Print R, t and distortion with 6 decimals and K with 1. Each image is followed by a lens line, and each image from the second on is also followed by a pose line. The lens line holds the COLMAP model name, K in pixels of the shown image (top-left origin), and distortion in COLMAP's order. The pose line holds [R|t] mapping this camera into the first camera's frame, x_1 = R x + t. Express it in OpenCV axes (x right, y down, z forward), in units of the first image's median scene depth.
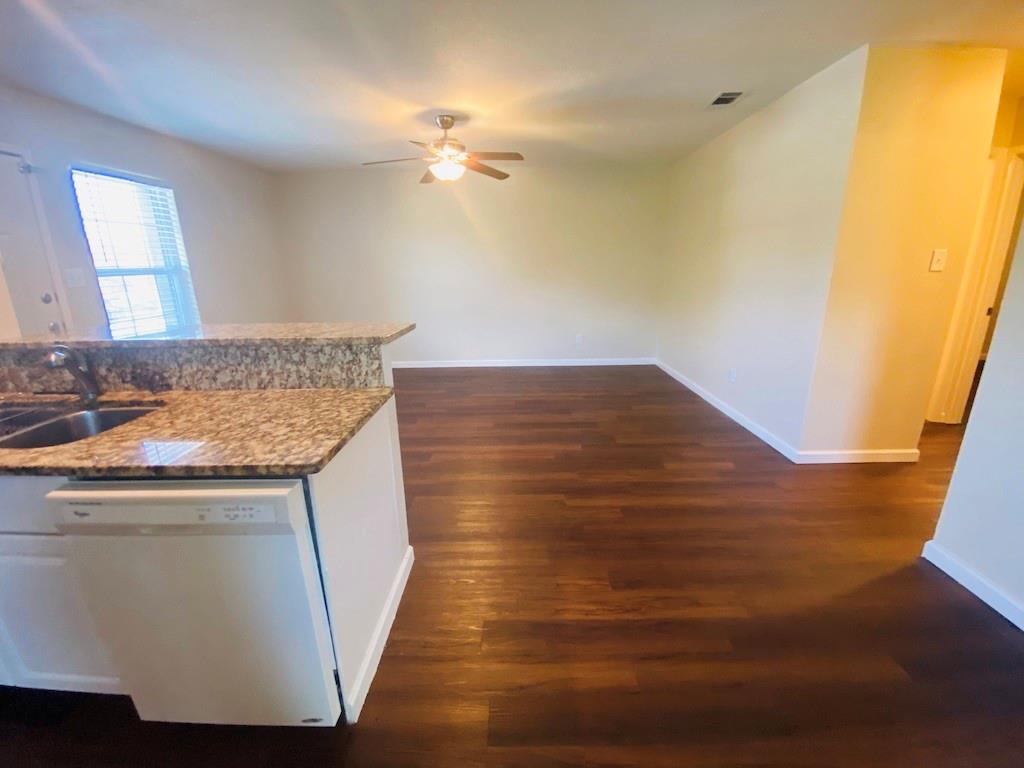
lens RADIAL K [[416.5, 0, 517.1], [0, 416.5, 385.7], [0, 0, 1]] dist [-0.002575, -0.011522]
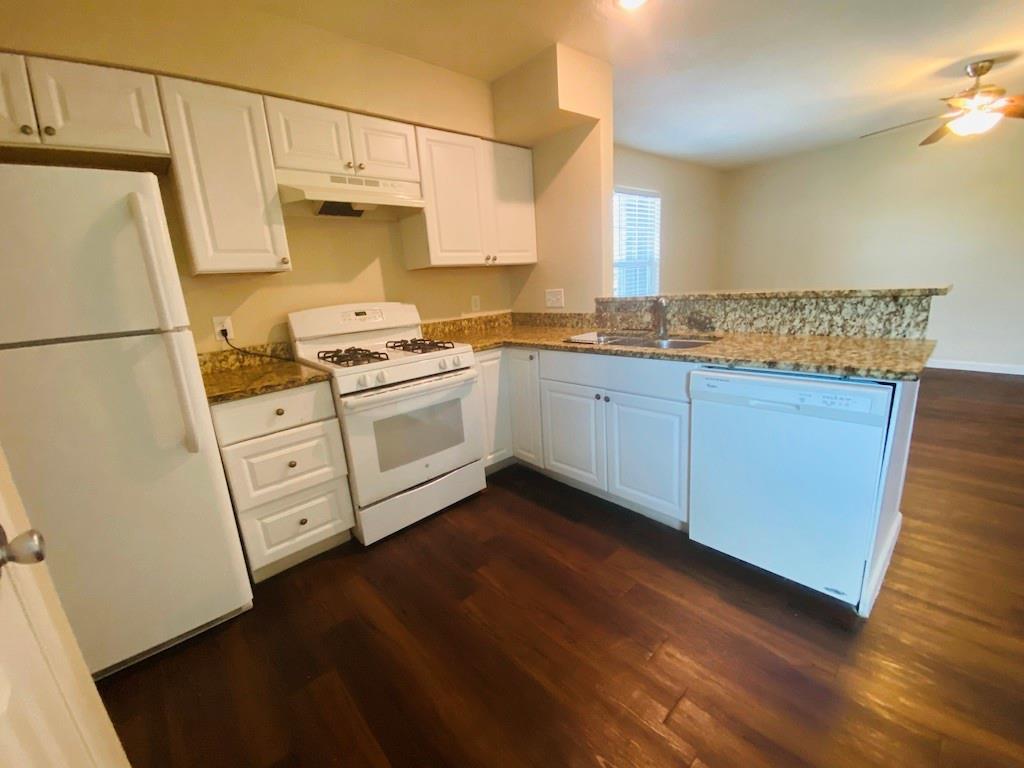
lens RADIAL K [[416.5, 0, 509.7], [0, 416.5, 385.3], [0, 0, 1]] dist [-0.002575, -0.011522]
pose [[0.662979, 0.140905, -0.735258, -0.248324], [-0.144845, 0.987713, 0.058679, 0.209254], [0.734492, 0.067595, 0.675243, -0.435459]]
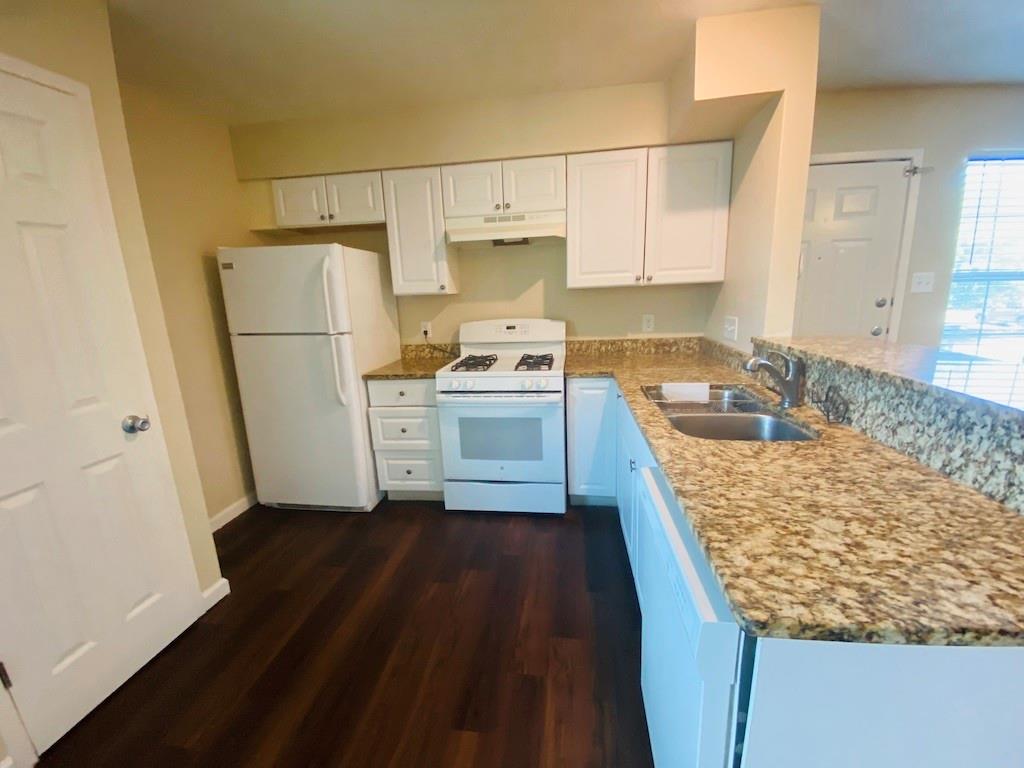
lens RADIAL K [[416.5, 0, 504.6], [0, 416.5, 384.0], [0, 0, 1]] dist [-0.002575, -0.011522]
pose [[-0.156853, 0.229906, -0.960490, 0.034942], [-0.230369, 0.937184, 0.261947, -0.126198], [0.960379, 0.262355, -0.094036, 0.408252]]
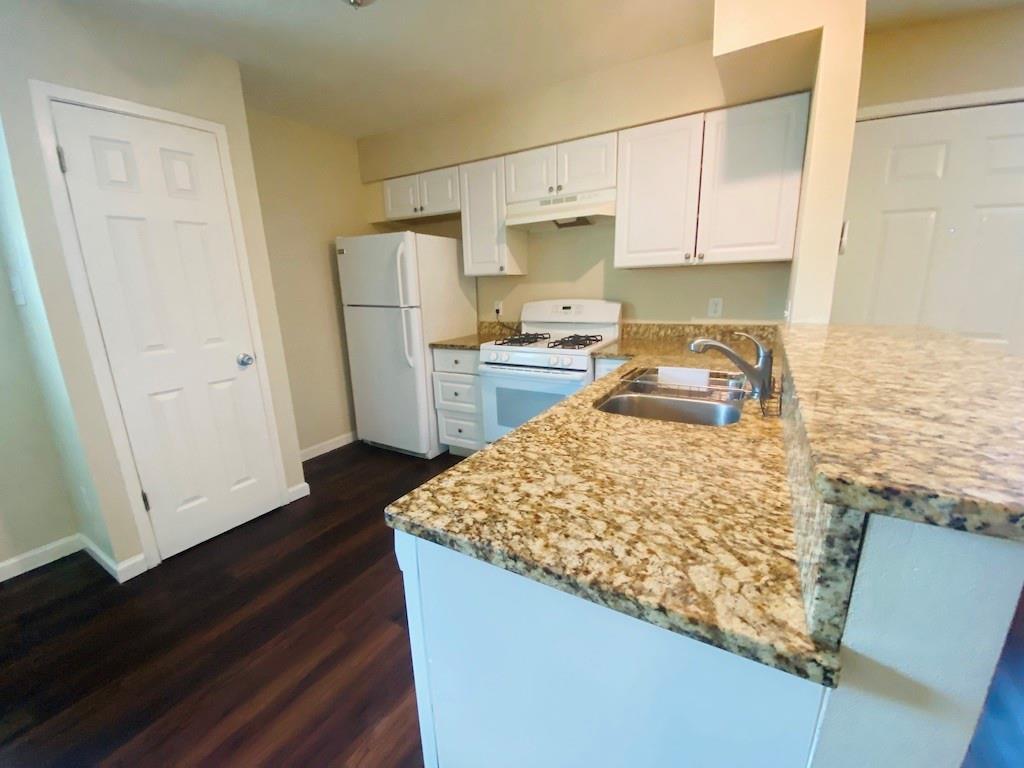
lens RADIAL K [[416.5, 0, 503.5], [0, 416.5, 383.7], [0, 0, 1]] dist [-0.002575, -0.011522]
pose [[-0.529843, 0.221480, -0.818665, -0.019708], [-0.196055, 0.907165, 0.372310, -0.218953], [0.825123, 0.357770, -0.437233, 0.911608]]
